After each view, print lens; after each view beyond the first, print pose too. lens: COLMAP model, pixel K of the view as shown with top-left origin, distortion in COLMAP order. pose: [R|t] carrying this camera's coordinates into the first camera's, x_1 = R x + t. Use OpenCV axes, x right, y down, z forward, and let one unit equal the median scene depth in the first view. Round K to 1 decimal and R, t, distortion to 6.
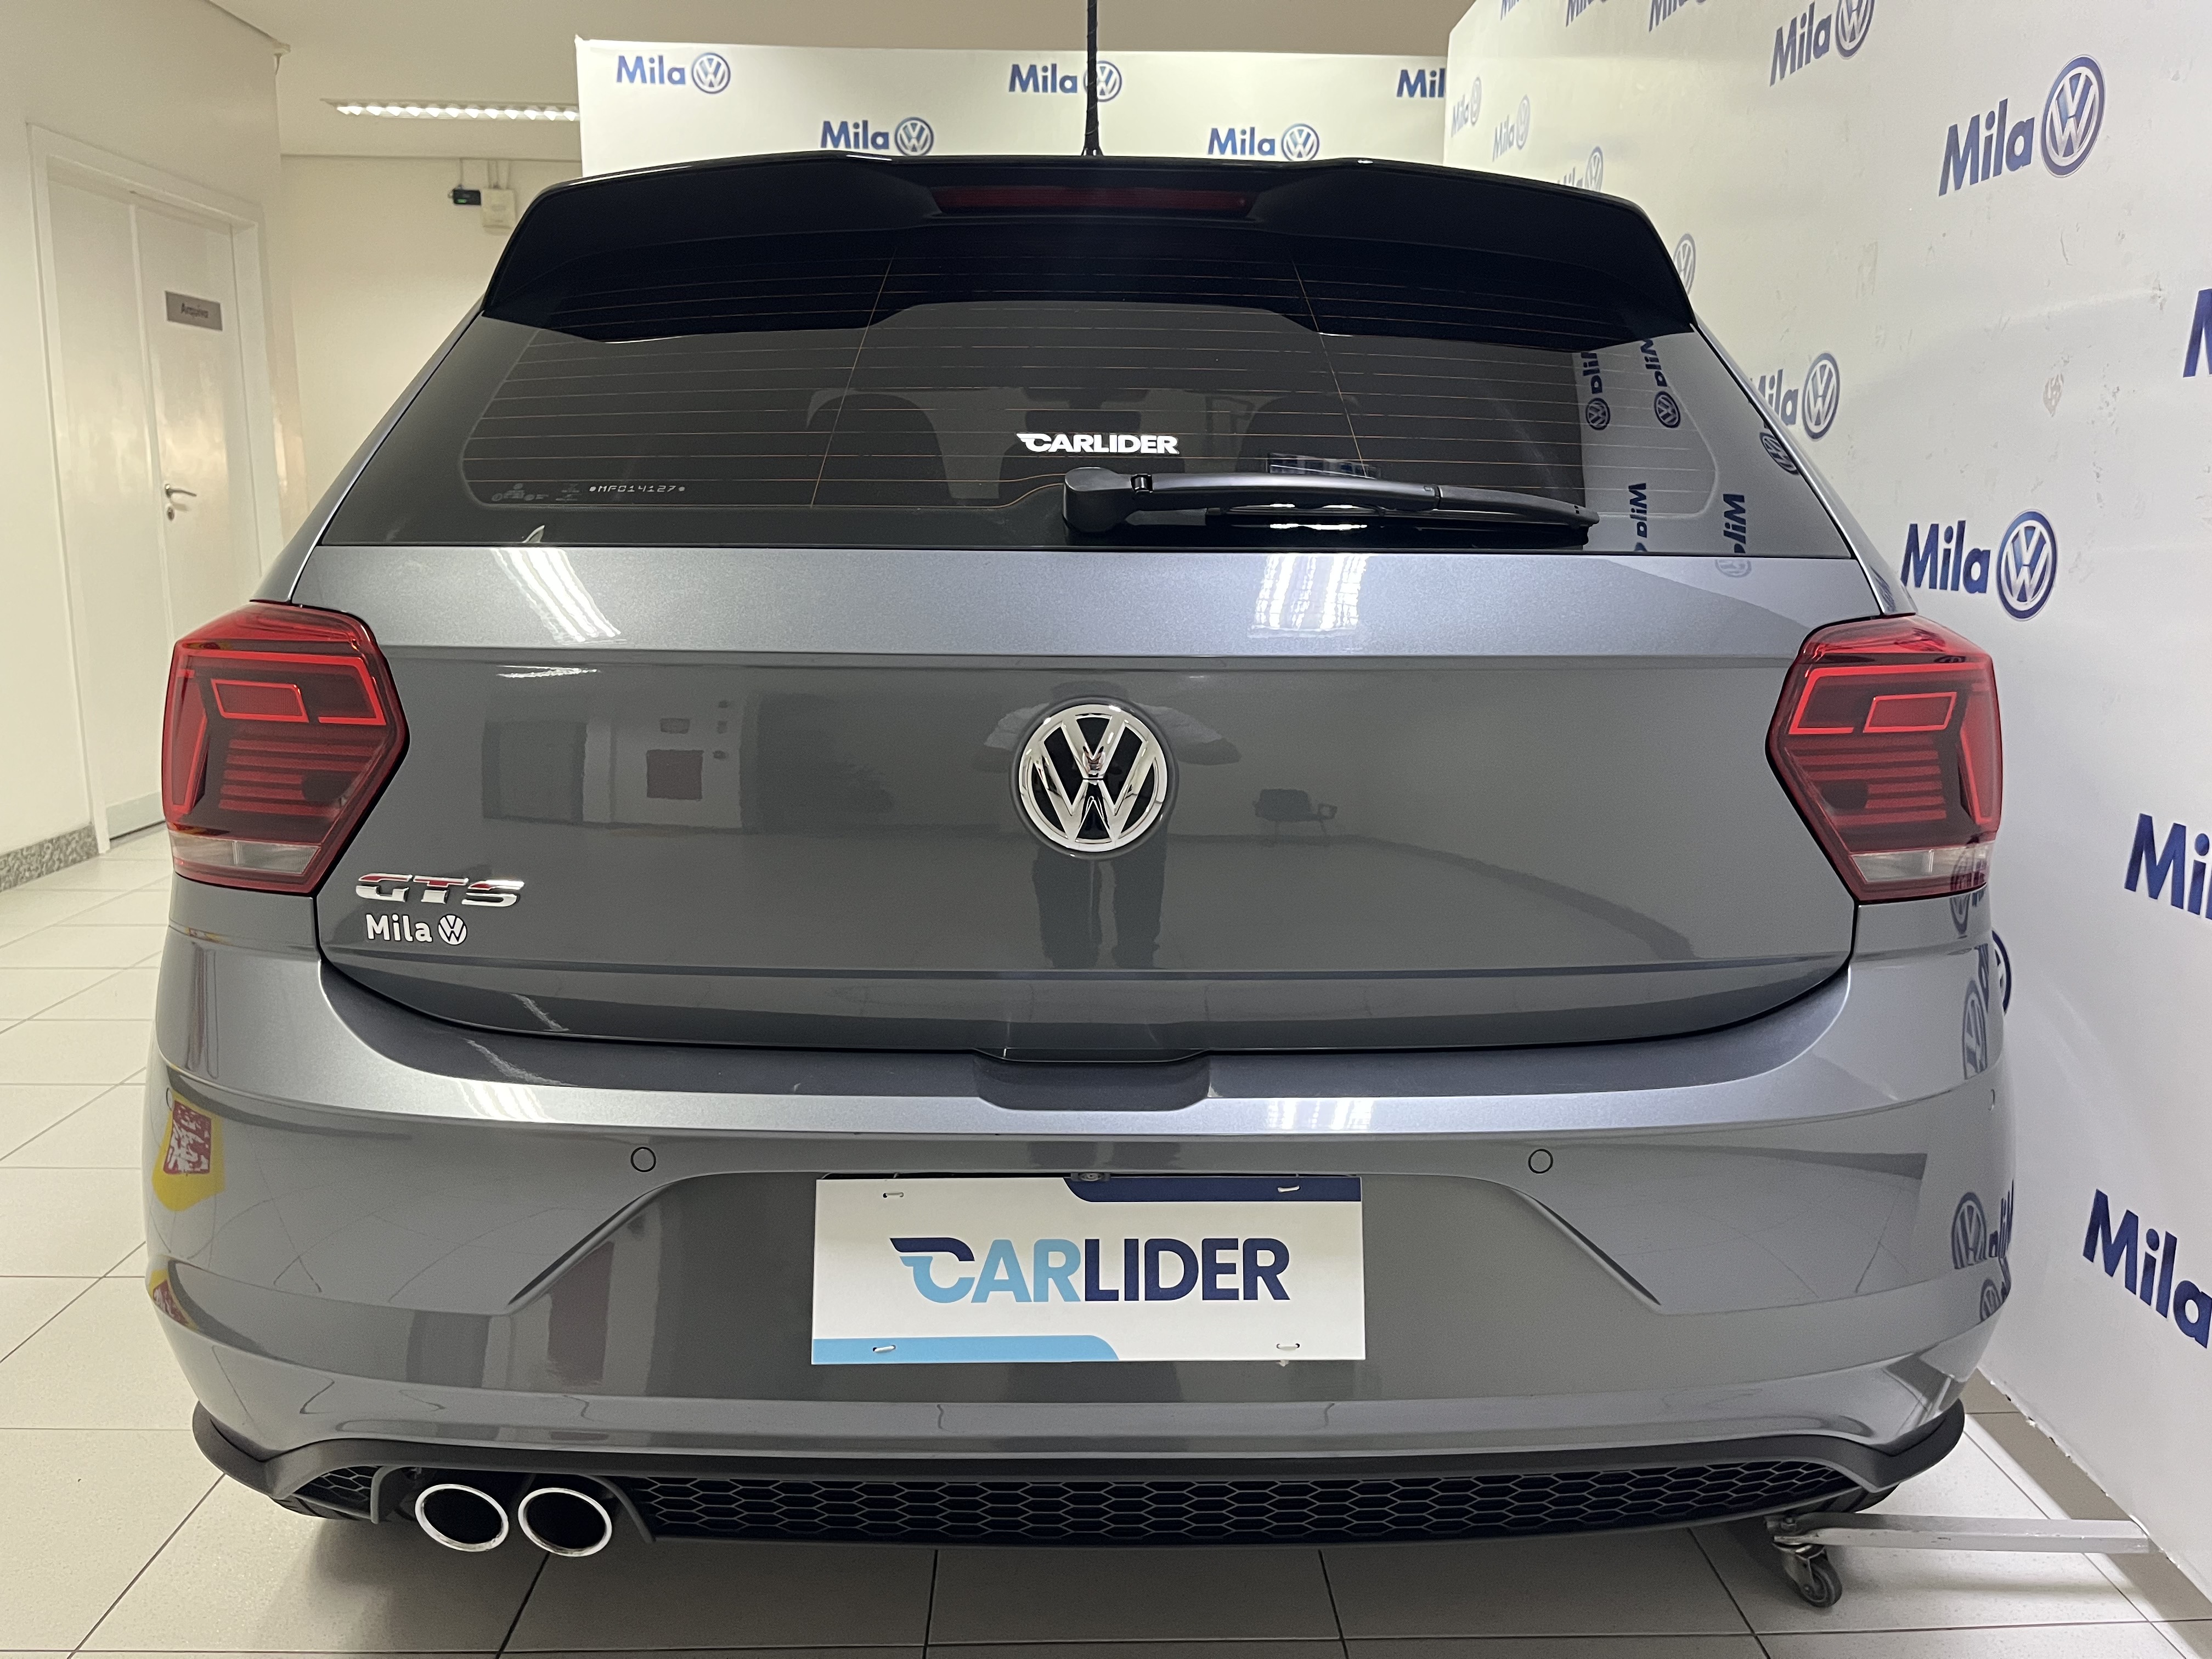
lens RADIAL K [[1699.8, 0, 1114.8], [0, 1699.8, 833.7], [0, 0, 1]] dist [0.060869, -0.087579]
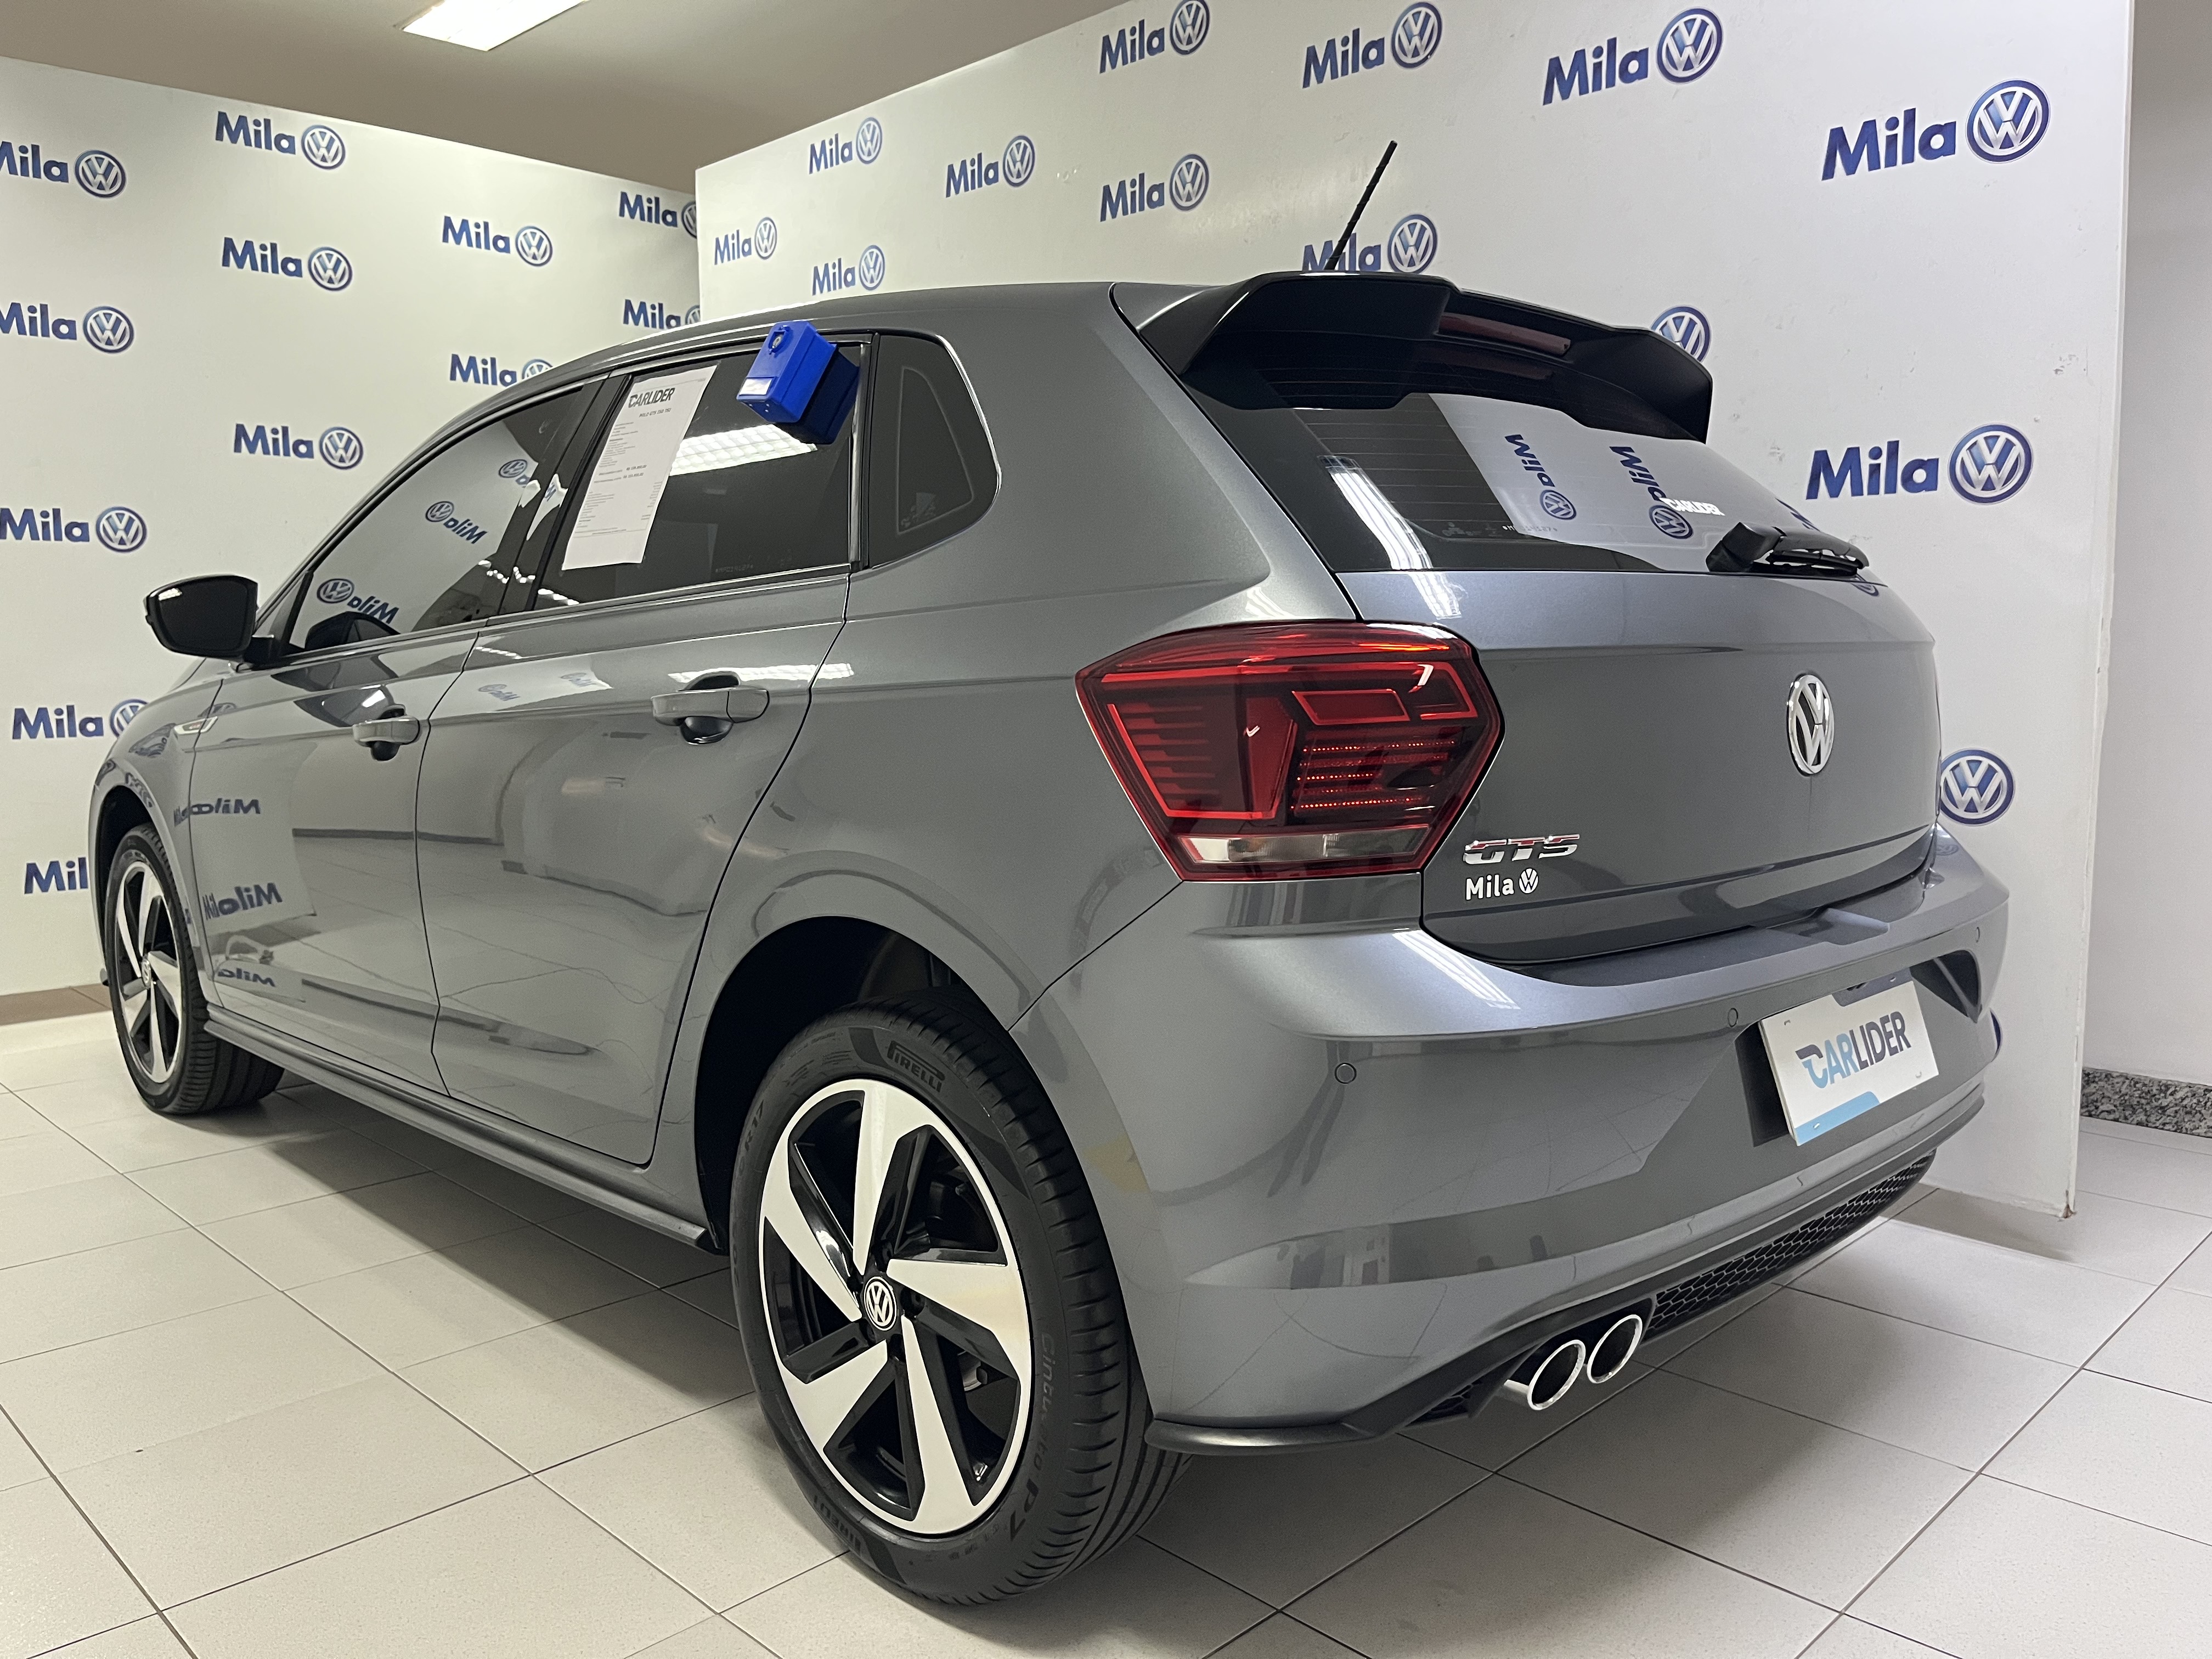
lens RADIAL K [[1699.8, 0, 1107.4], [0, 1699.8, 825.4], [0, 0, 1]] dist [0.060869, -0.087579]
pose [[0.731618, -0.091159, 0.675592, -1.484815], [0.132392, 0.991151, -0.009633, -0.011640], [-0.668736, 0.096491, 0.737212, 0.310719]]
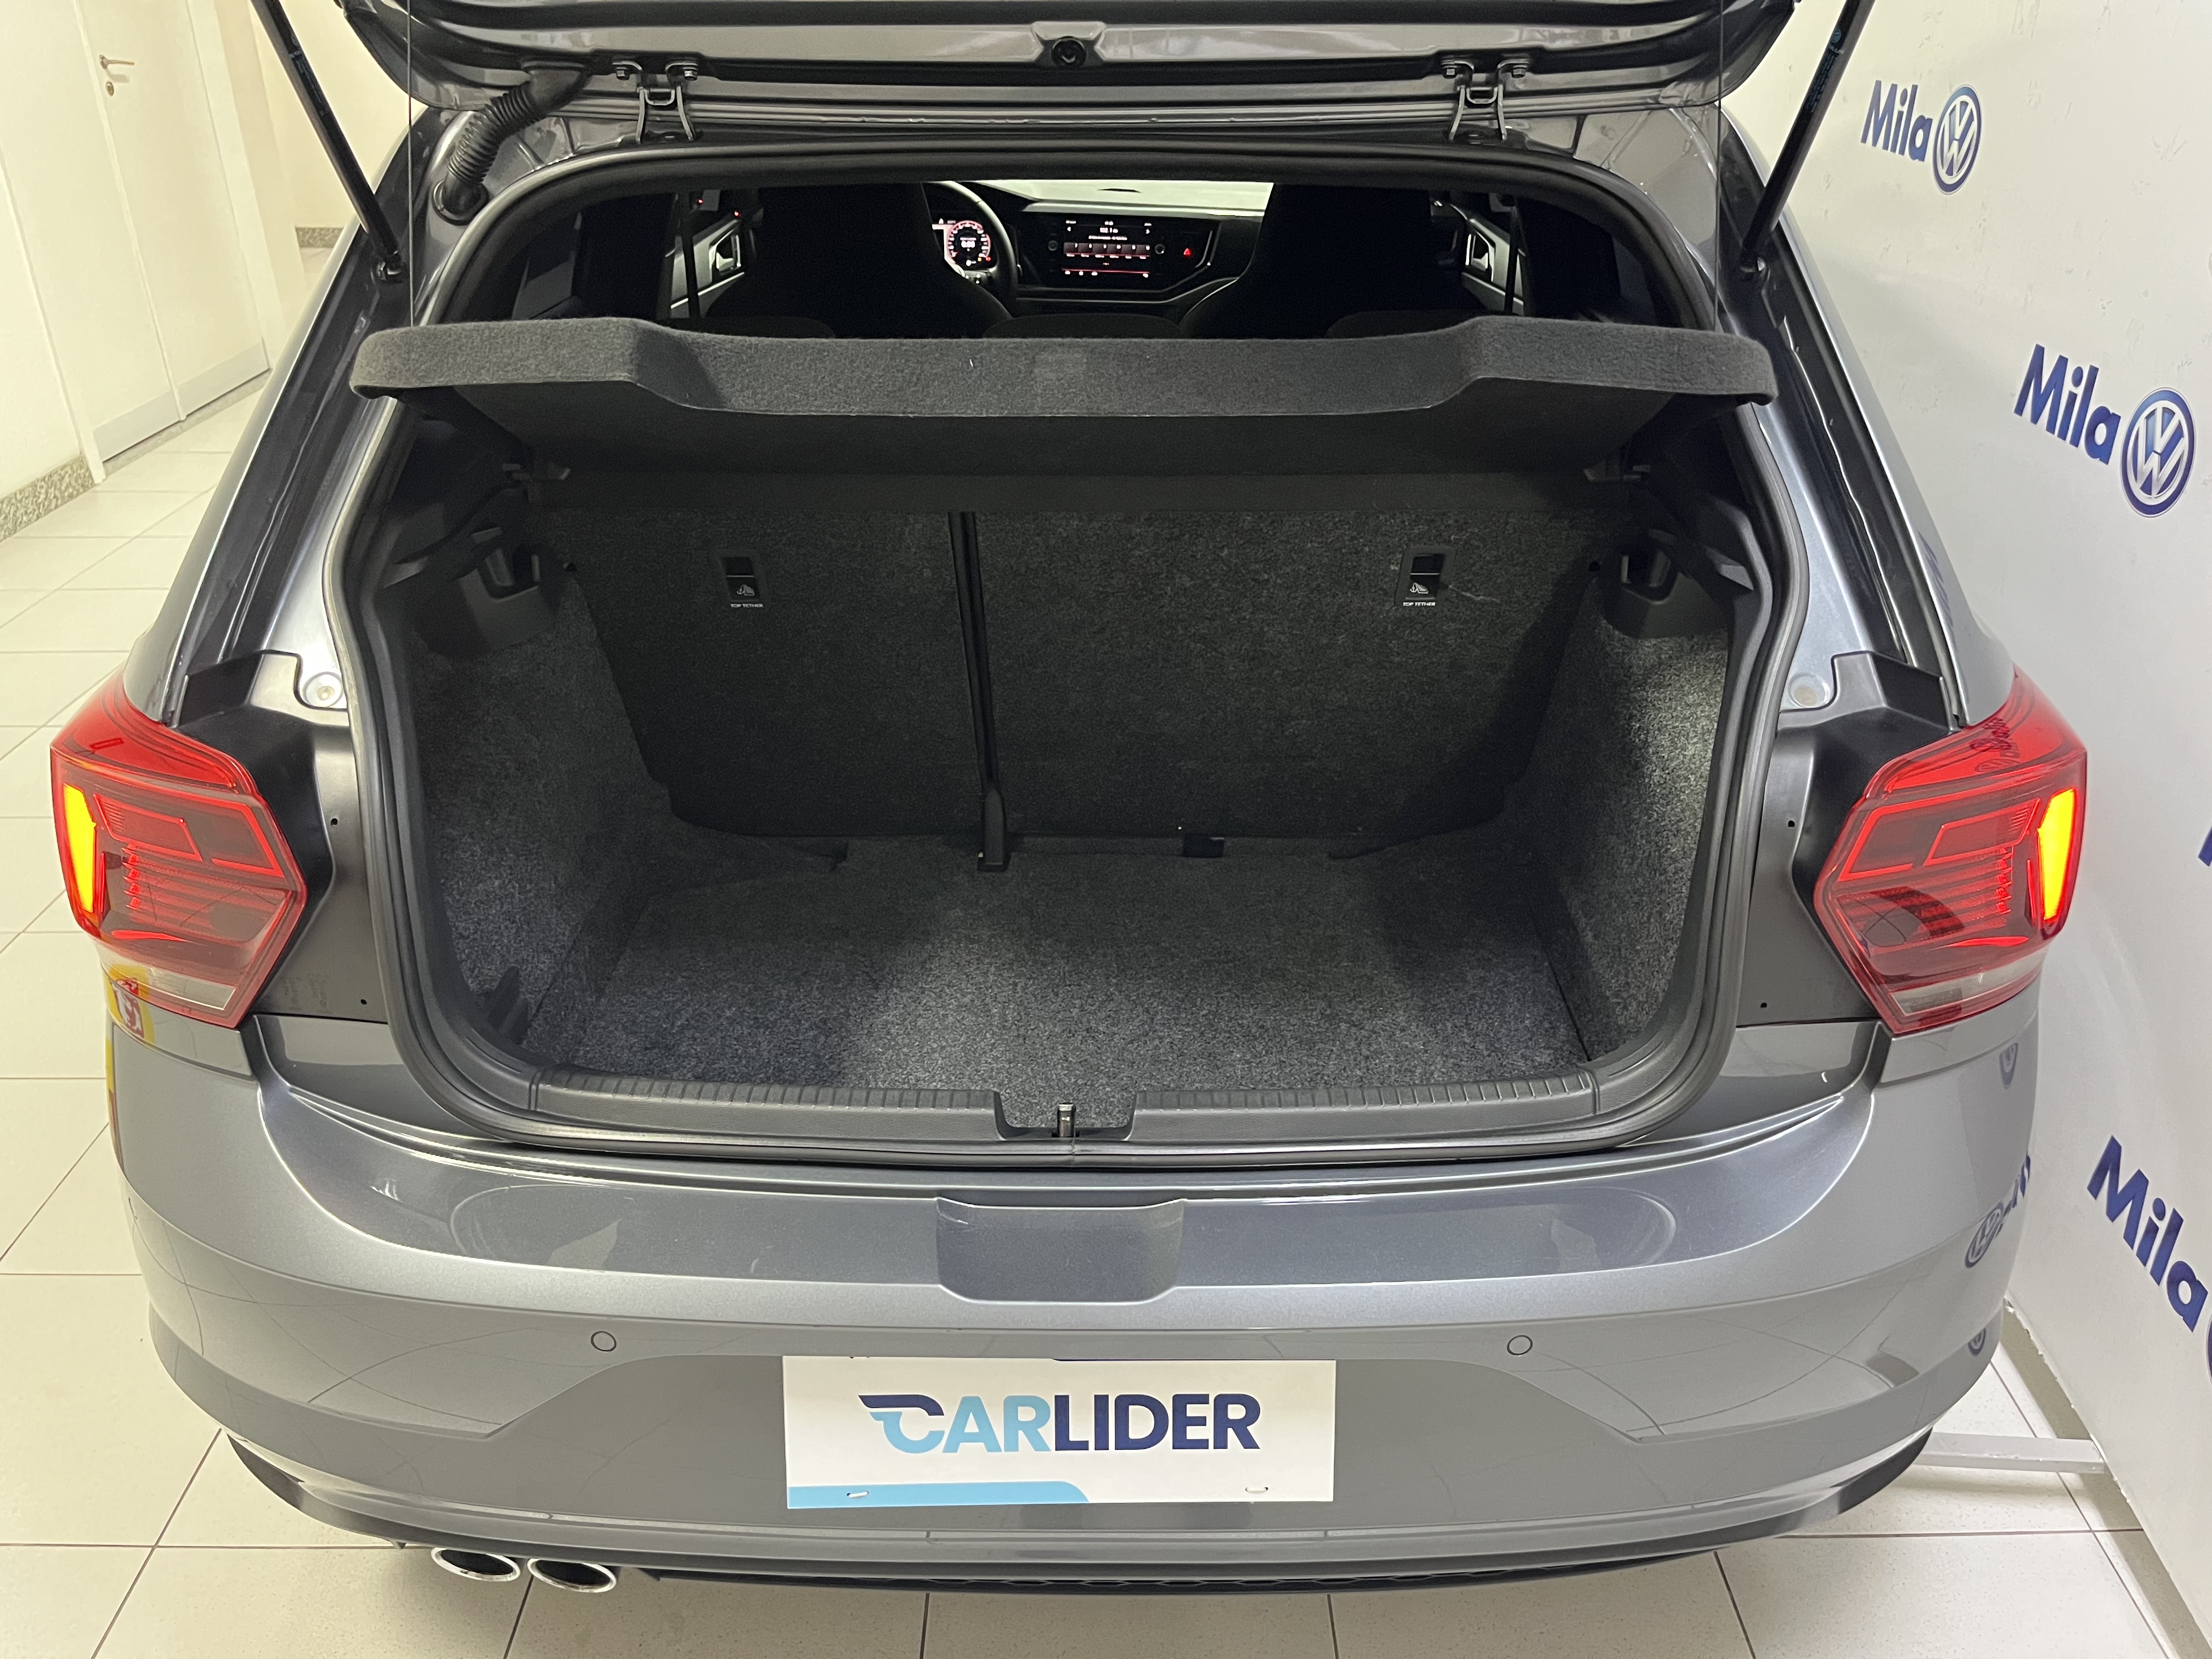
lens RADIAL K [[1699.8, 0, 1116.3], [0, 1699.8, 831.7], [0, 0, 1]] dist [0.060869, -0.087579]
pose [[0.999578, 0.006650, -0.028290, 0.044332], [0.002263, 0.952700, 0.303903, -0.377154], [0.028972, -0.303839, 0.952283, 0.151229]]
